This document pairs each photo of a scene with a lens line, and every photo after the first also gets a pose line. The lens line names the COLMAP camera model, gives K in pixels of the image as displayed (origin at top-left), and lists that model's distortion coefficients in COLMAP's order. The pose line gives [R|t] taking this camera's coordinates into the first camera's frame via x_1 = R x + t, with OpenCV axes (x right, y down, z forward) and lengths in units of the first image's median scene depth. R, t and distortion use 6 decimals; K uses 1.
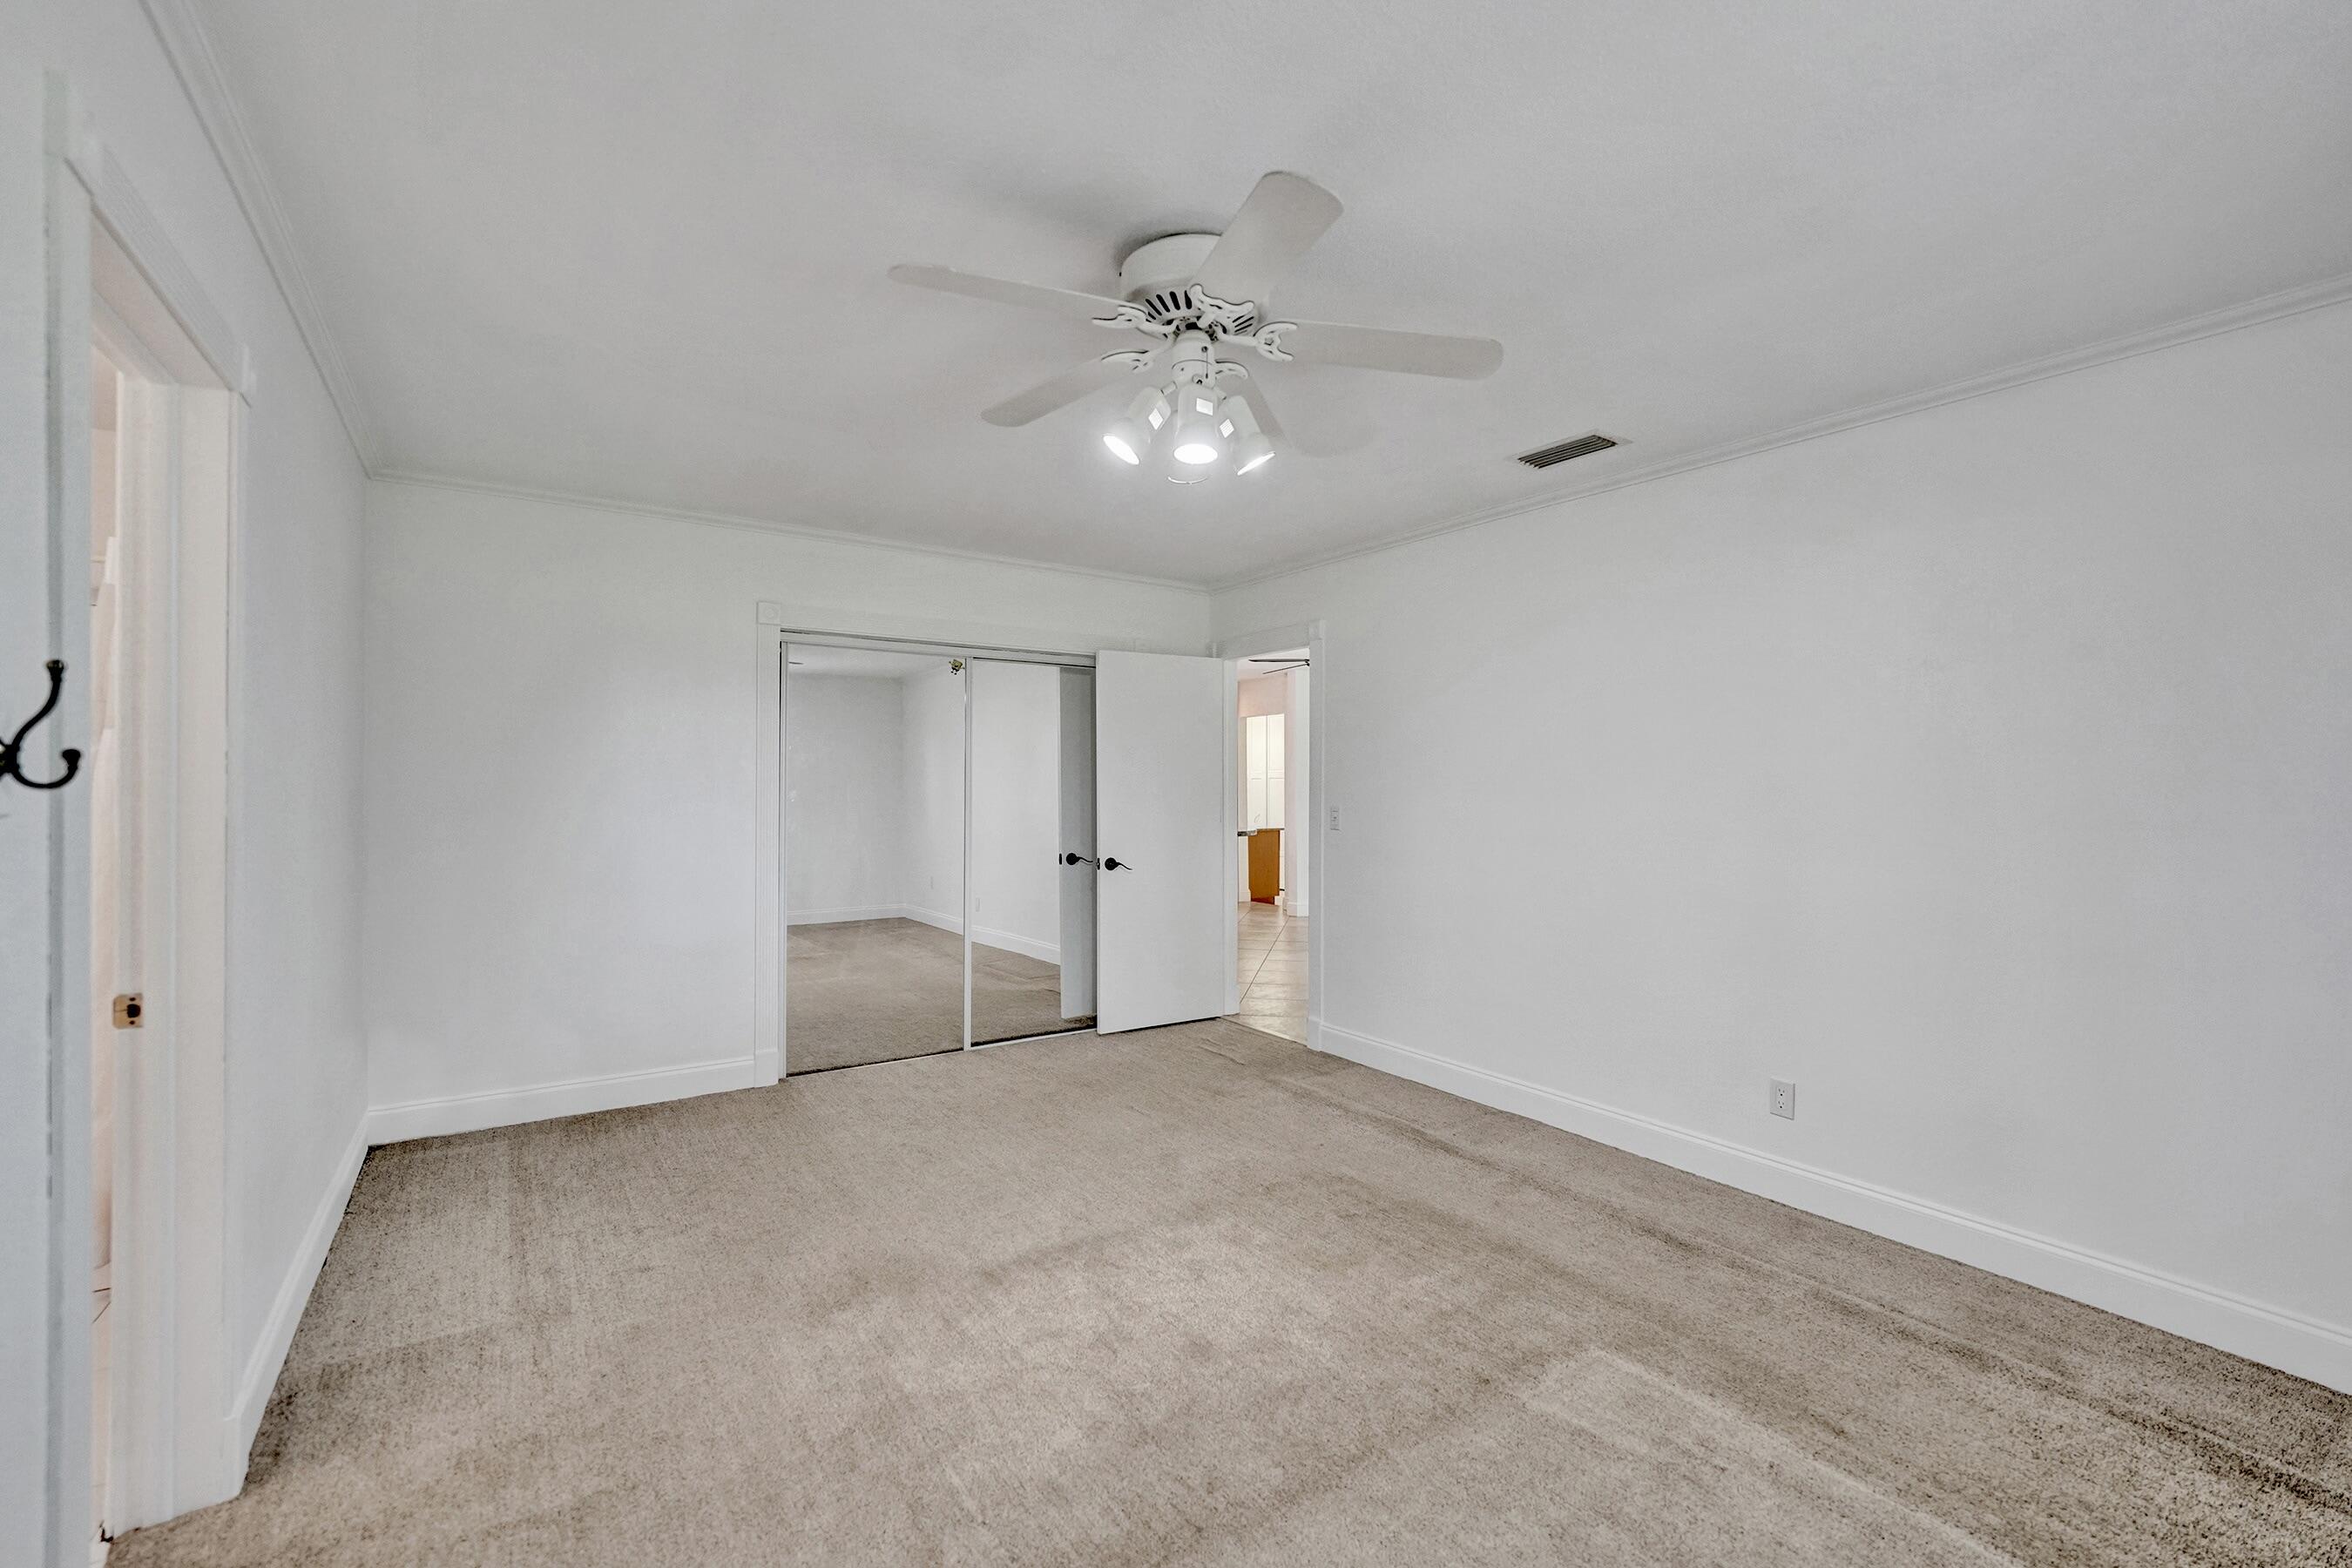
lens RADIAL K [[962.1, 0, 1183.2], [0, 962.1, 778.7], [0, 0, 1]] dist [-0.013759, 0.004844]
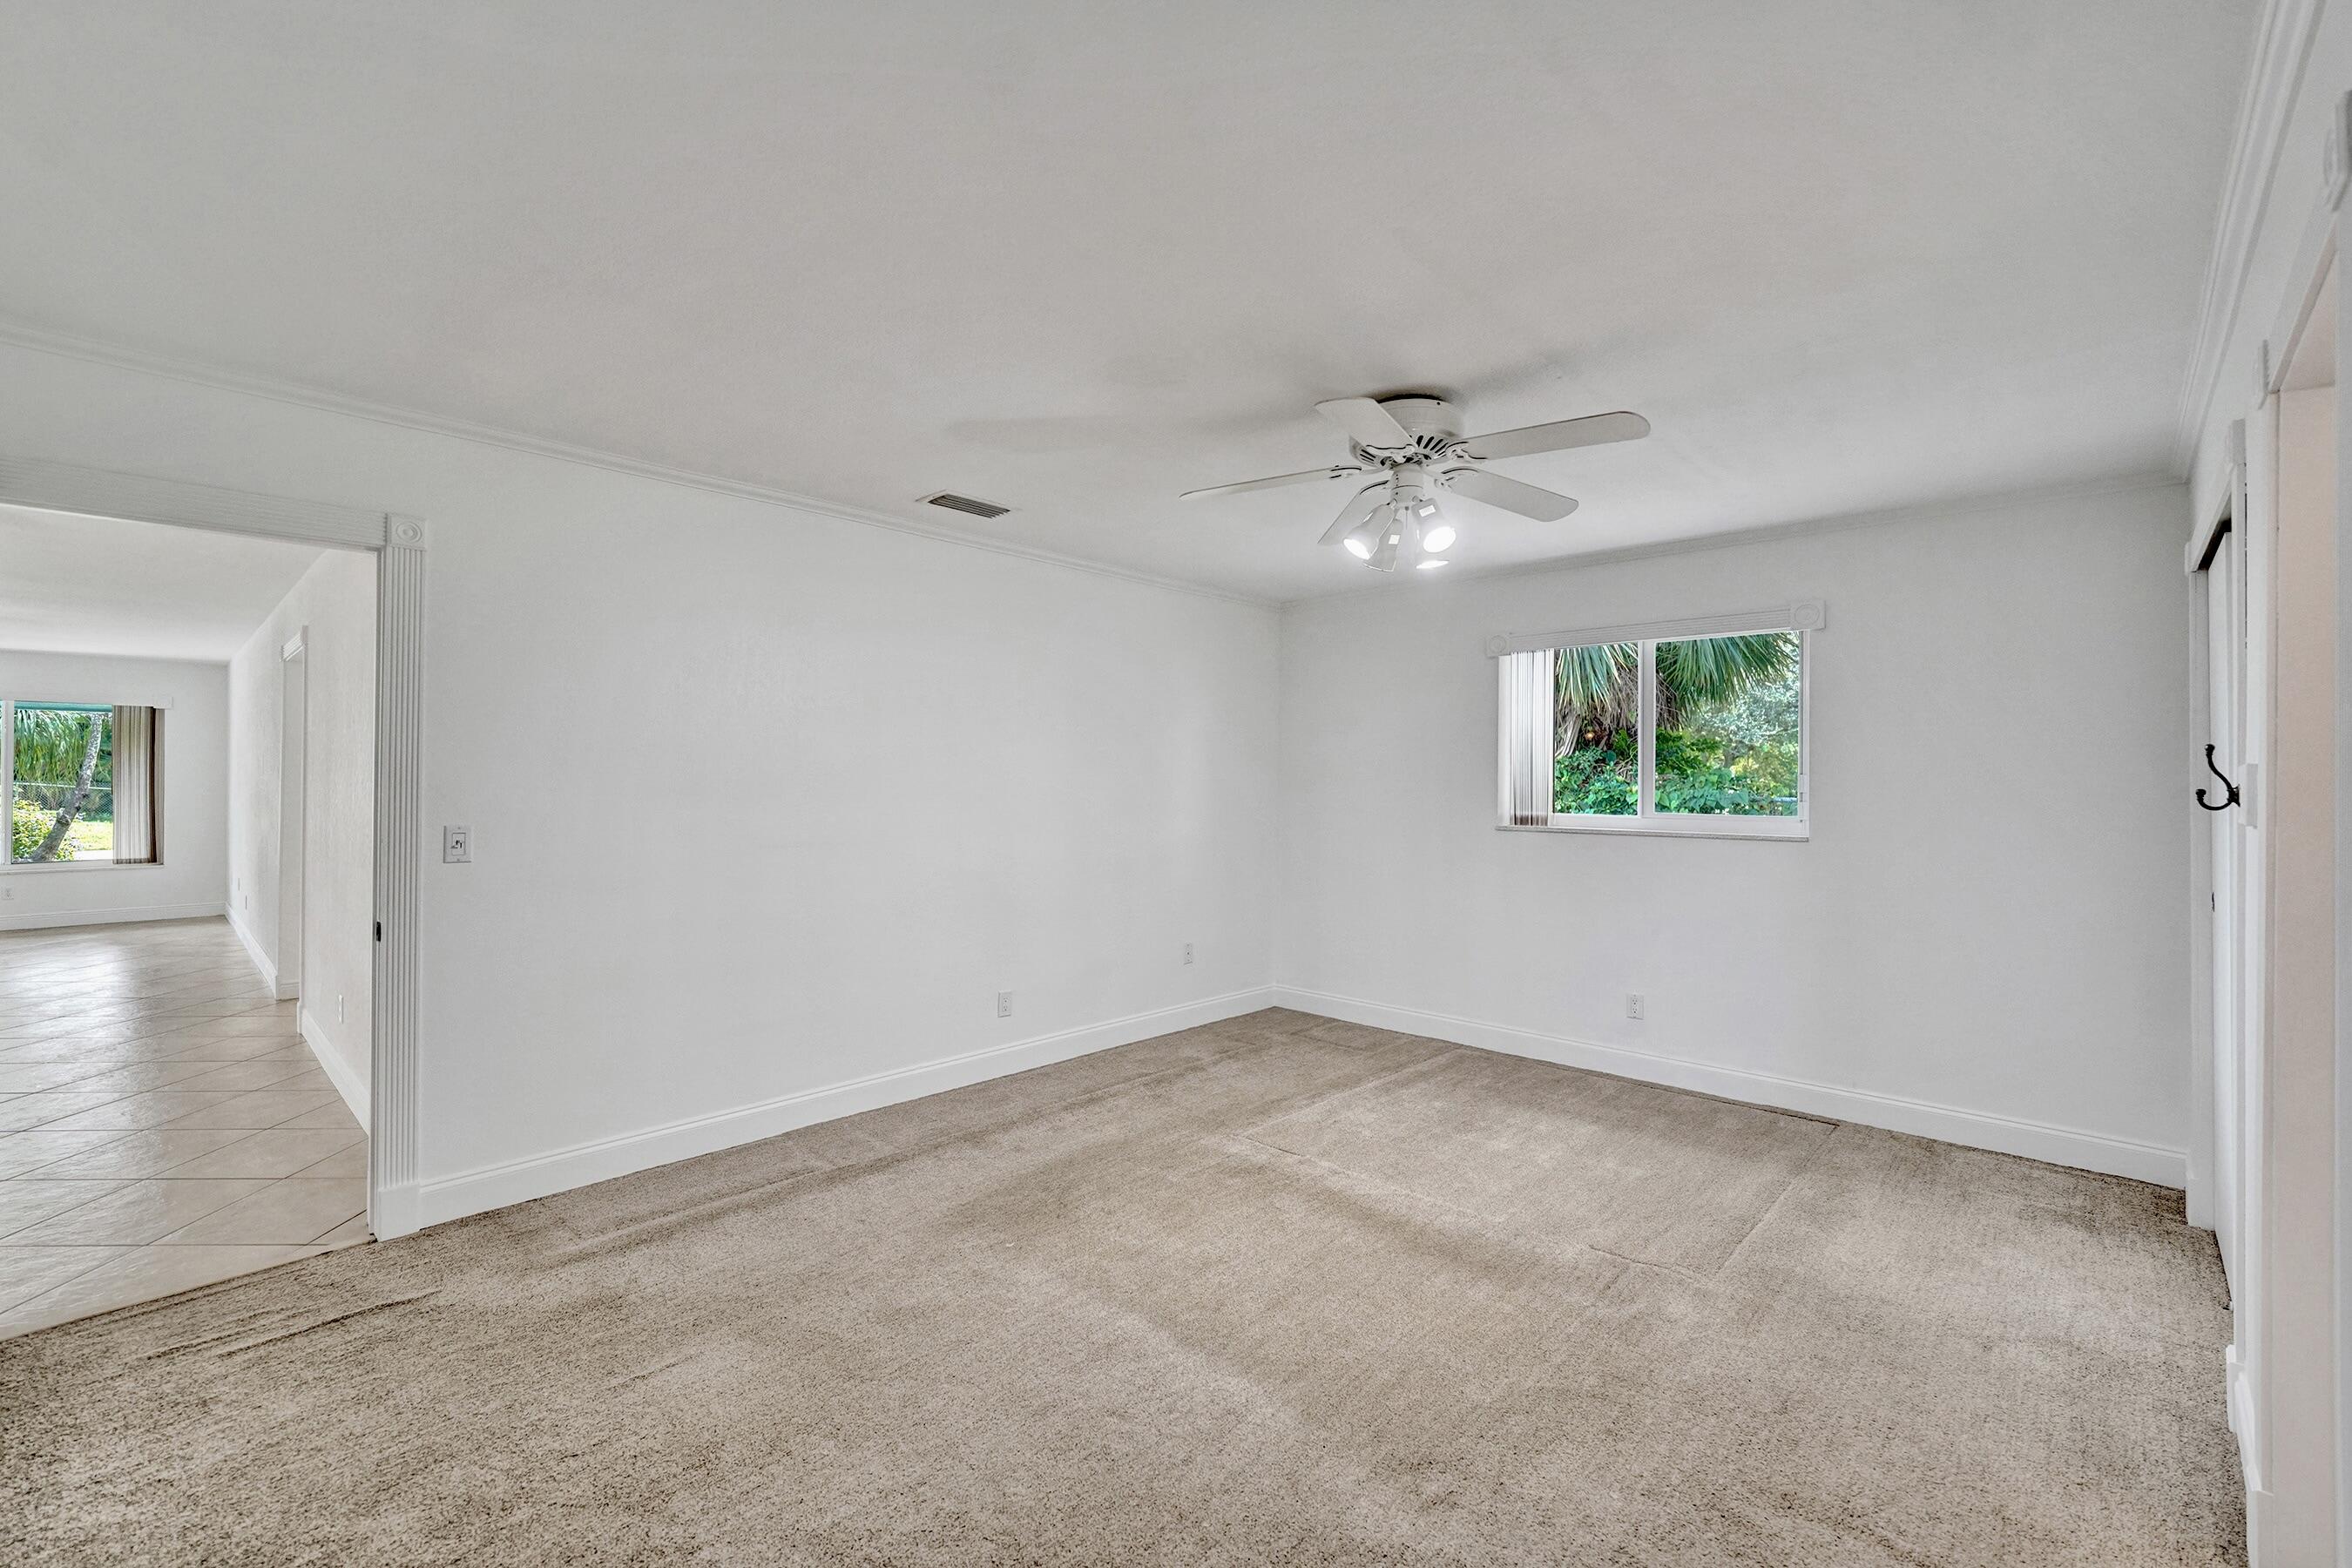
lens RADIAL K [[962.1, 0, 1183.2], [0, 962.1, 778.7], [0, 0, 1]] dist [-0.013759, 0.004844]
pose [[-0.197130, -0.014387, 0.980272, -0.806194], [-0.020435, 0.999735, 0.010564, -0.027159], [-0.980164, -0.017949, -0.197372, 0.974711]]
